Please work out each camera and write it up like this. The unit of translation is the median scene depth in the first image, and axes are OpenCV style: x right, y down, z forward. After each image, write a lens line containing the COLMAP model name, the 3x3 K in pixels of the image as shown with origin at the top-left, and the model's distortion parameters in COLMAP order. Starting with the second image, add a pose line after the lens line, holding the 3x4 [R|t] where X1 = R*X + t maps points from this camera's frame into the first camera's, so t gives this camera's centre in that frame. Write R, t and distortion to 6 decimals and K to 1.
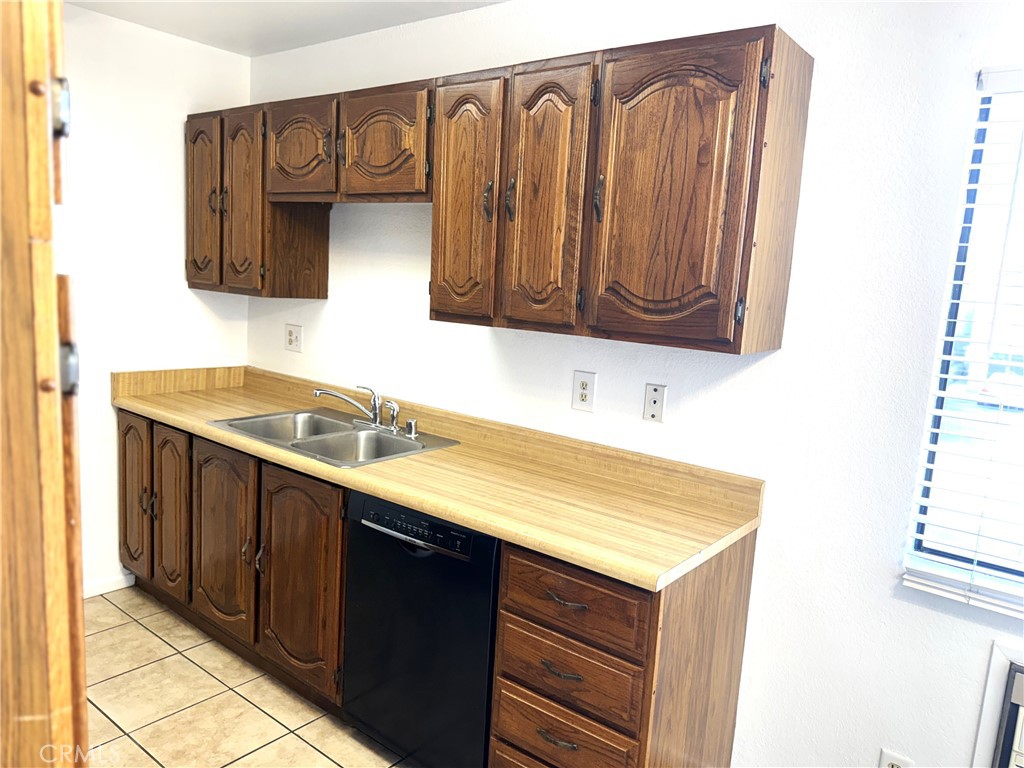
lens RADIAL K [[724.6, 0, 510.6], [0, 724.6, 385.0], [0, 0, 1]] dist [0.095036, -0.135626]
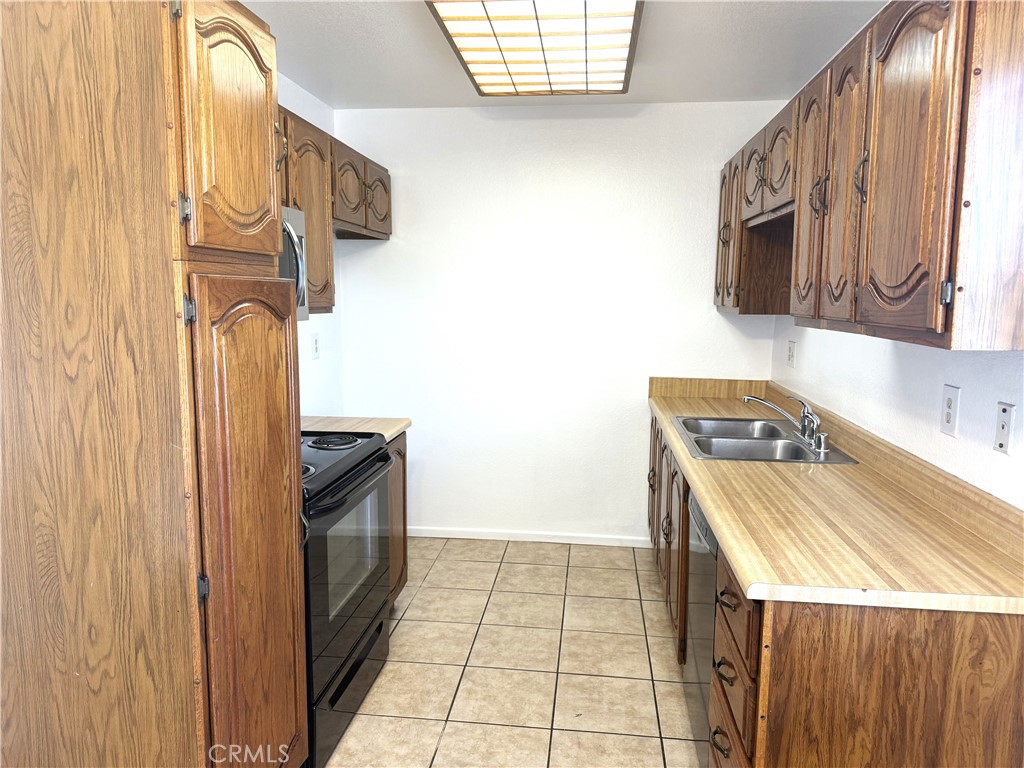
lens RADIAL K [[724.6, 0, 510.6], [0, 724.6, 385.0], [0, 0, 1]] dist [0.095036, -0.135626]
pose [[0.519175, 0.051685, -0.853104, 0.614881], [-0.102547, 0.994726, -0.002141, 0.036464], [0.848494, 0.088595, 0.521737, 0.182662]]
